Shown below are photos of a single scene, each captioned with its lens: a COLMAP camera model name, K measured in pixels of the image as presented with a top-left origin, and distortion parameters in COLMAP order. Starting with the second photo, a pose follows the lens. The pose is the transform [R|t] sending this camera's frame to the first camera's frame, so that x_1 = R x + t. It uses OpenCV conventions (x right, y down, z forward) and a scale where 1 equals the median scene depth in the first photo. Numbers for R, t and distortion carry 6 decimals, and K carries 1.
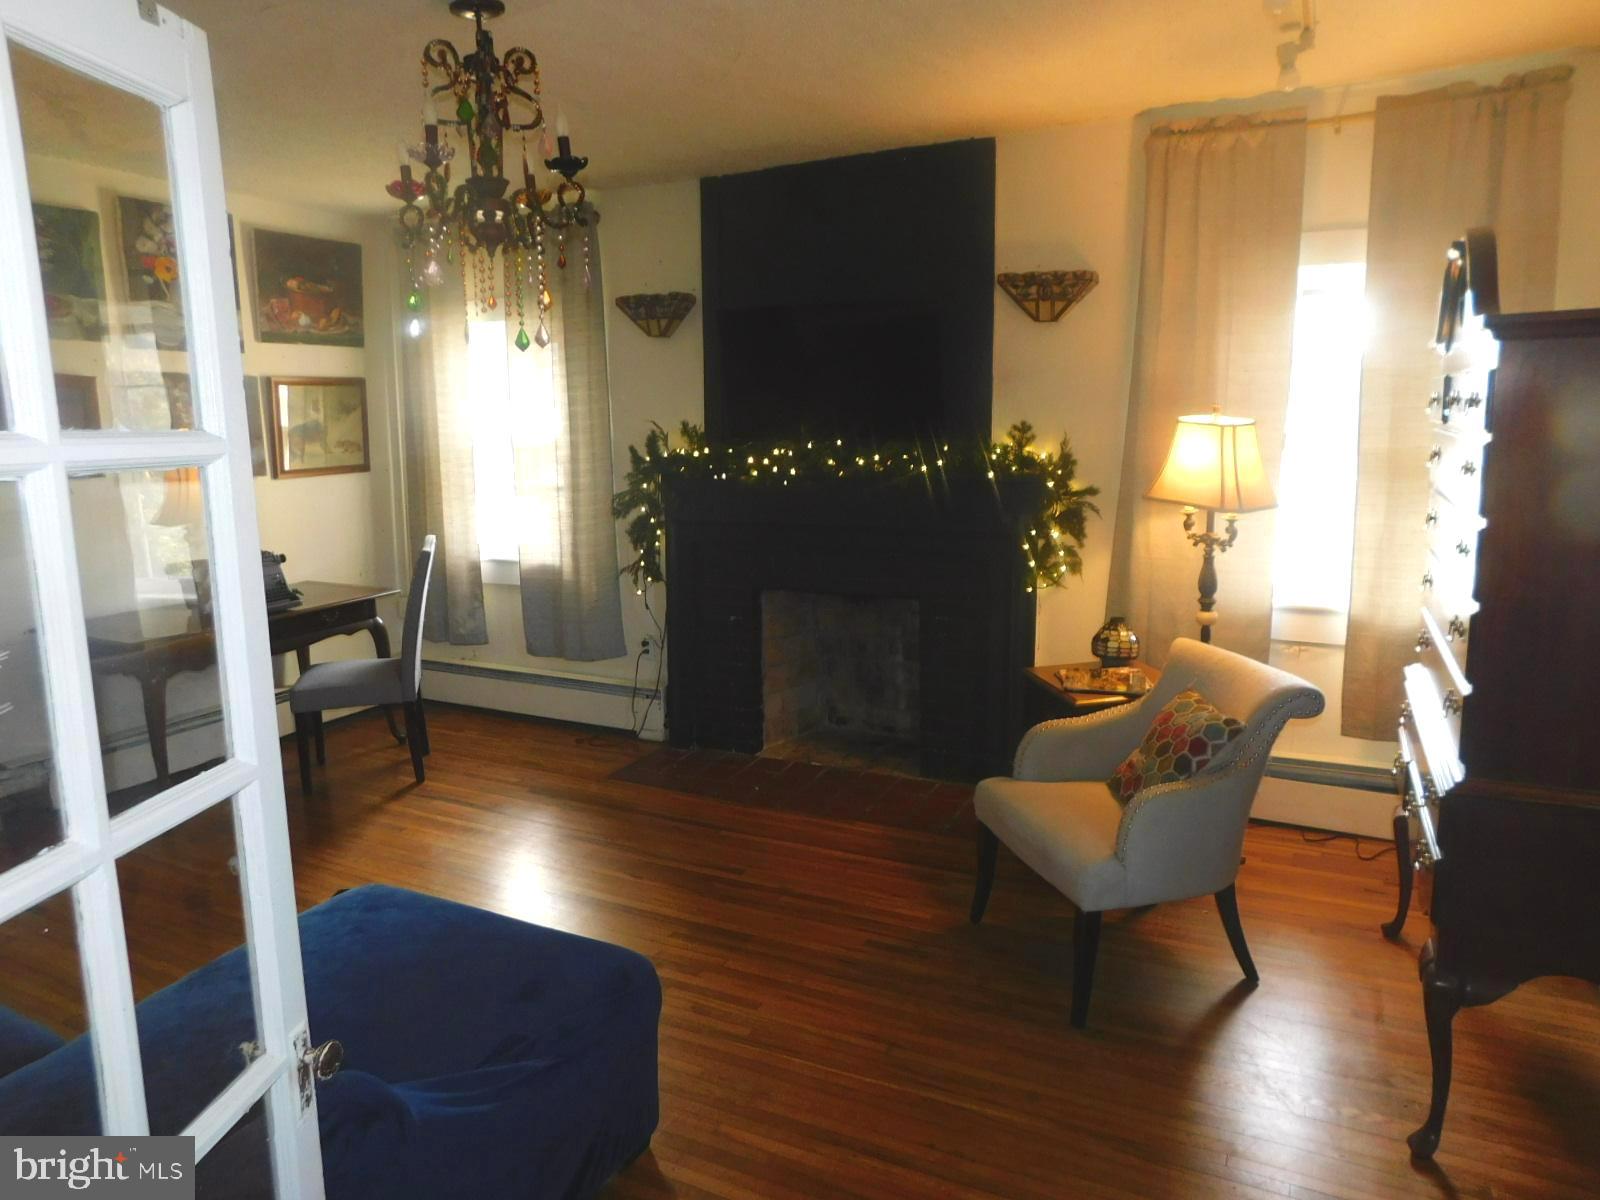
lens RADIAL K [[1055.6, 0, 809.8], [0, 1055.6, 588.4], [0, 0, 1]] dist [-0.072353, 0.061355]
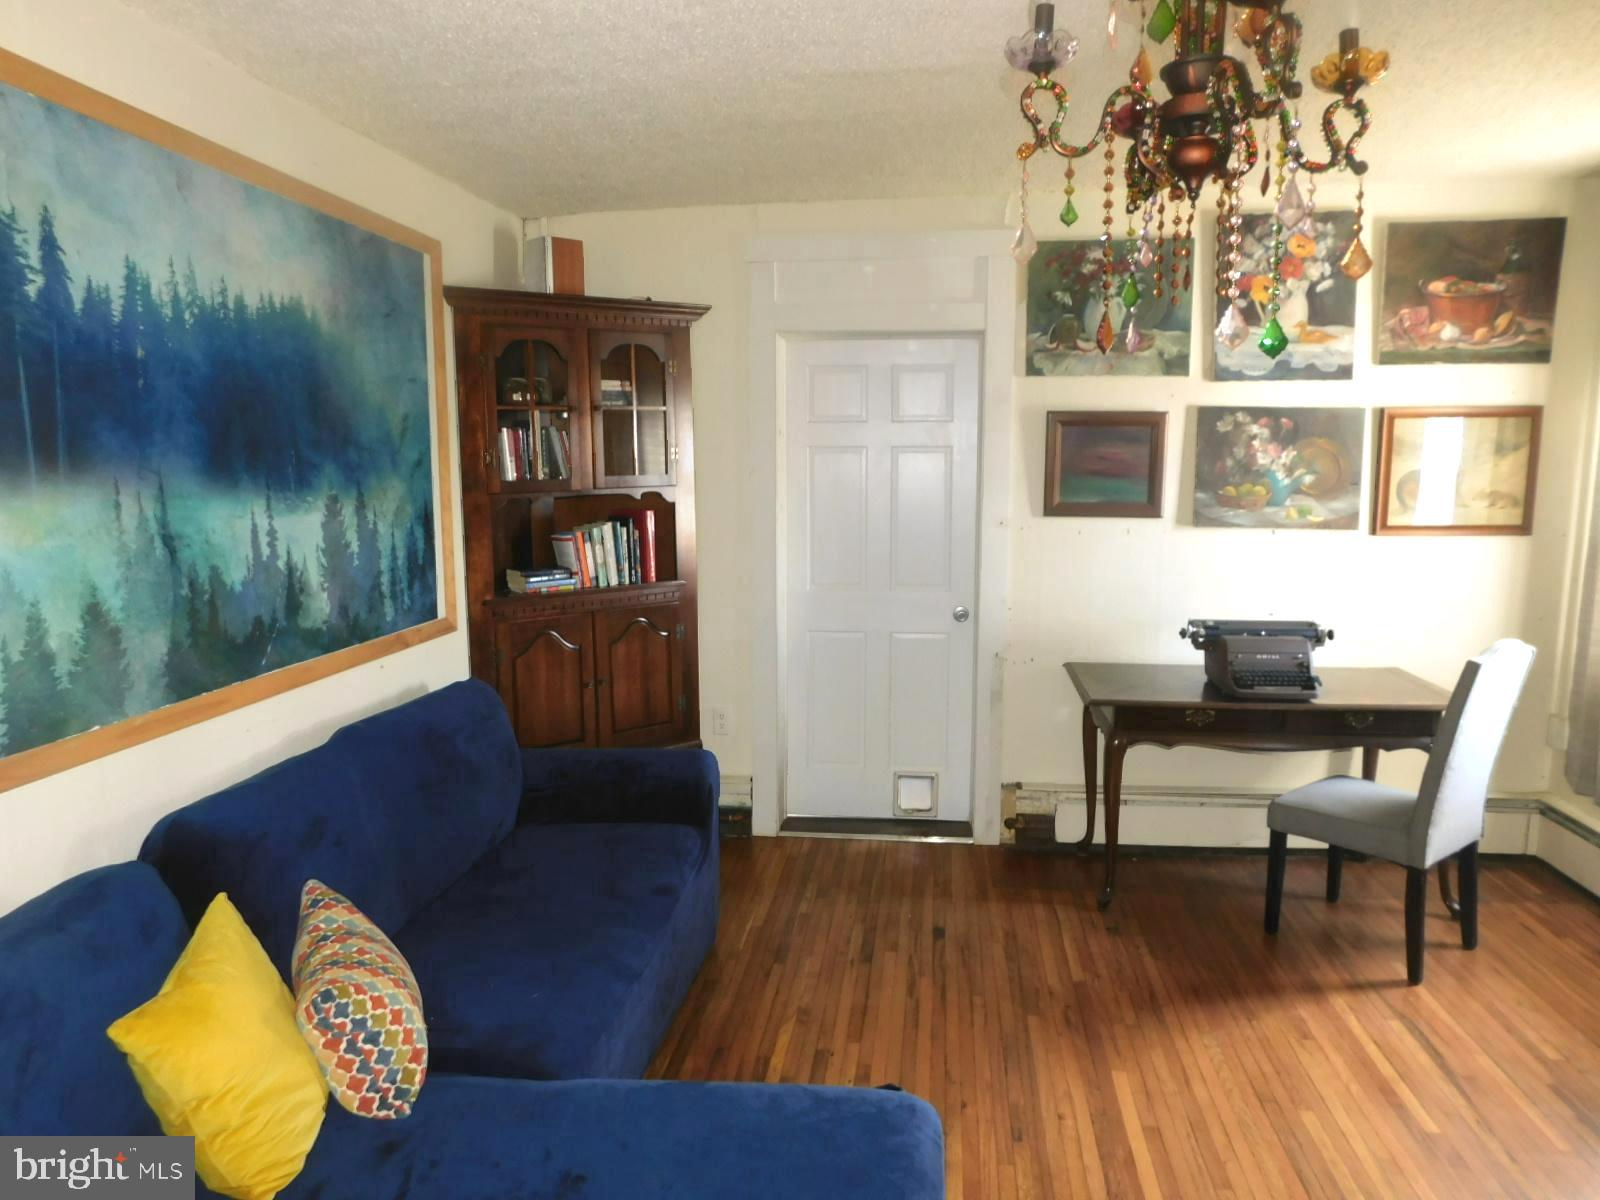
lens RADIAL K [[1055.6, 0, 818.8], [0, 1055.6, 593.9], [0, 0, 1]] dist [-0.072353, 0.061355]
pose [[0.326307, 0.129283, -0.936381, 0.119174], [-0.157040, 0.984251, 0.081168, -0.069471], [0.932128, 0.120564, 0.341471, 0.396382]]
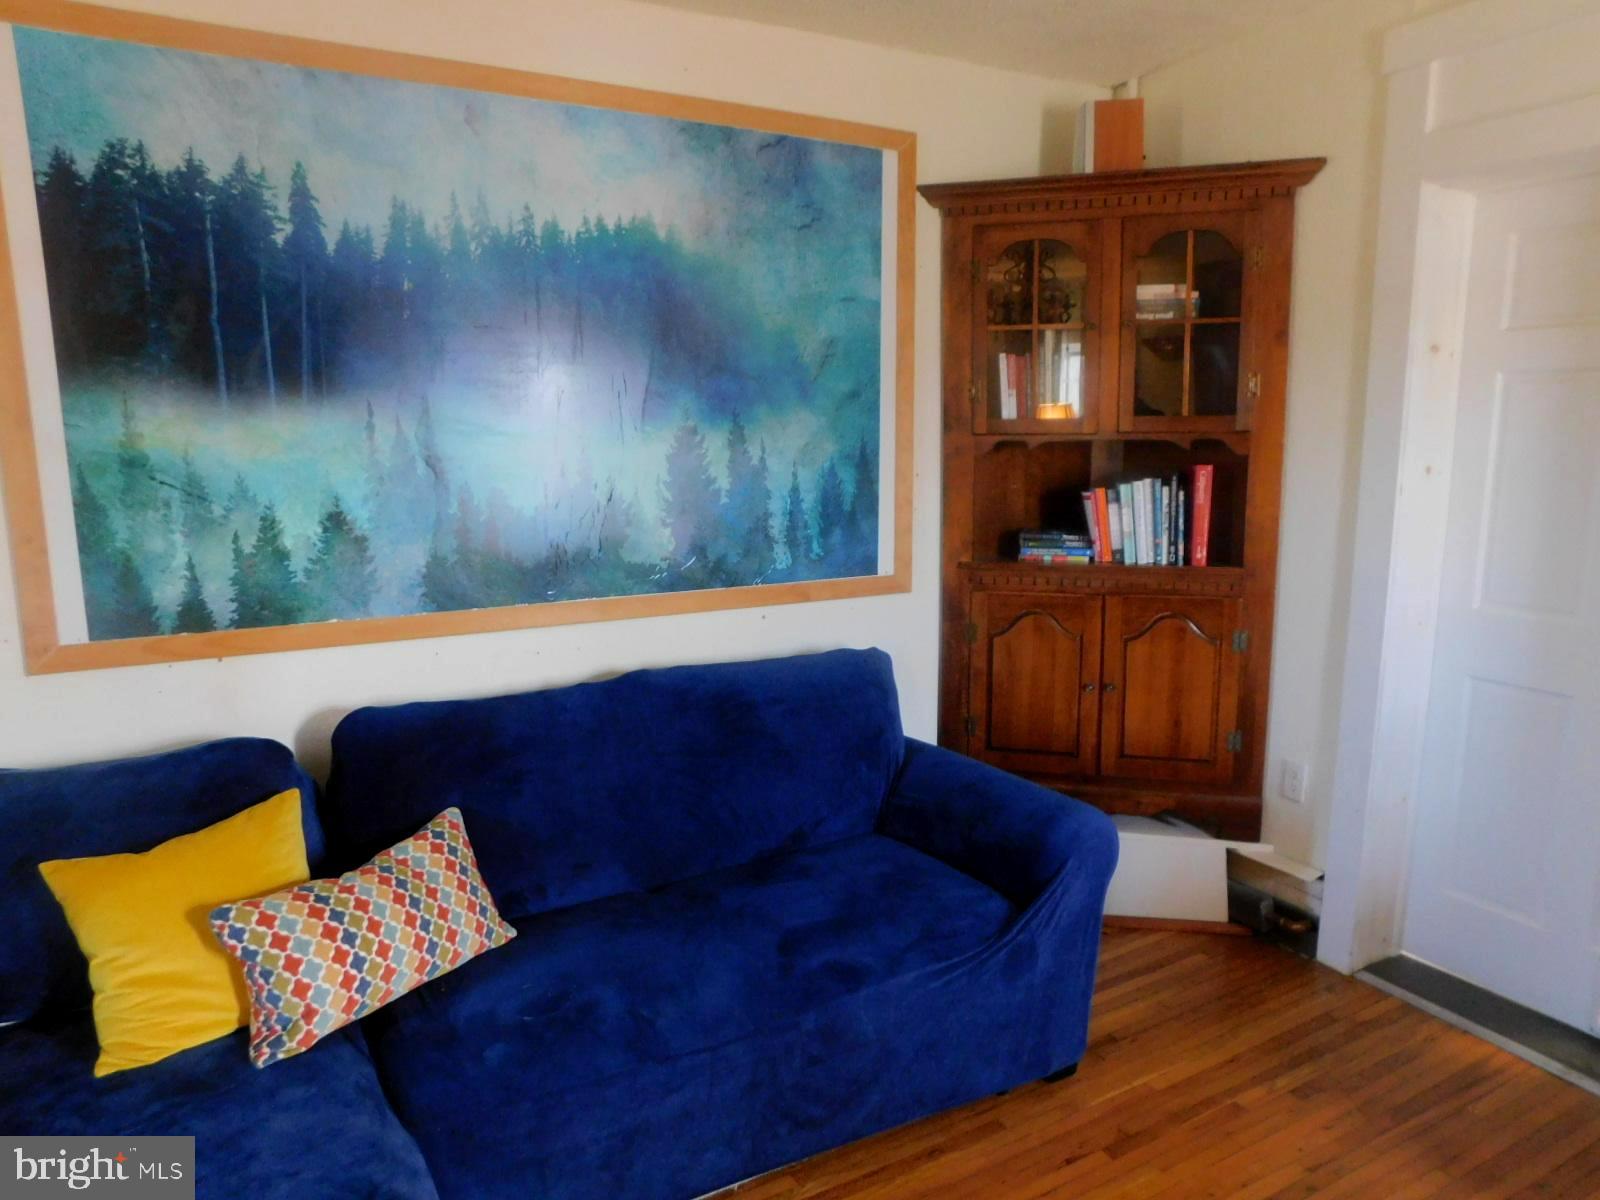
lens RADIAL K [[1055.6, 0, 794.2], [0, 1055.6, 599.9], [0, 0, 1]] dist [-0.072353, 0.061355]
pose [[-0.579979, 0.147296, -0.801204, -0.133390], [-0.126673, 0.955248, 0.267312, -0.107184], [0.804723, 0.256526, -0.535365, 0.751601]]
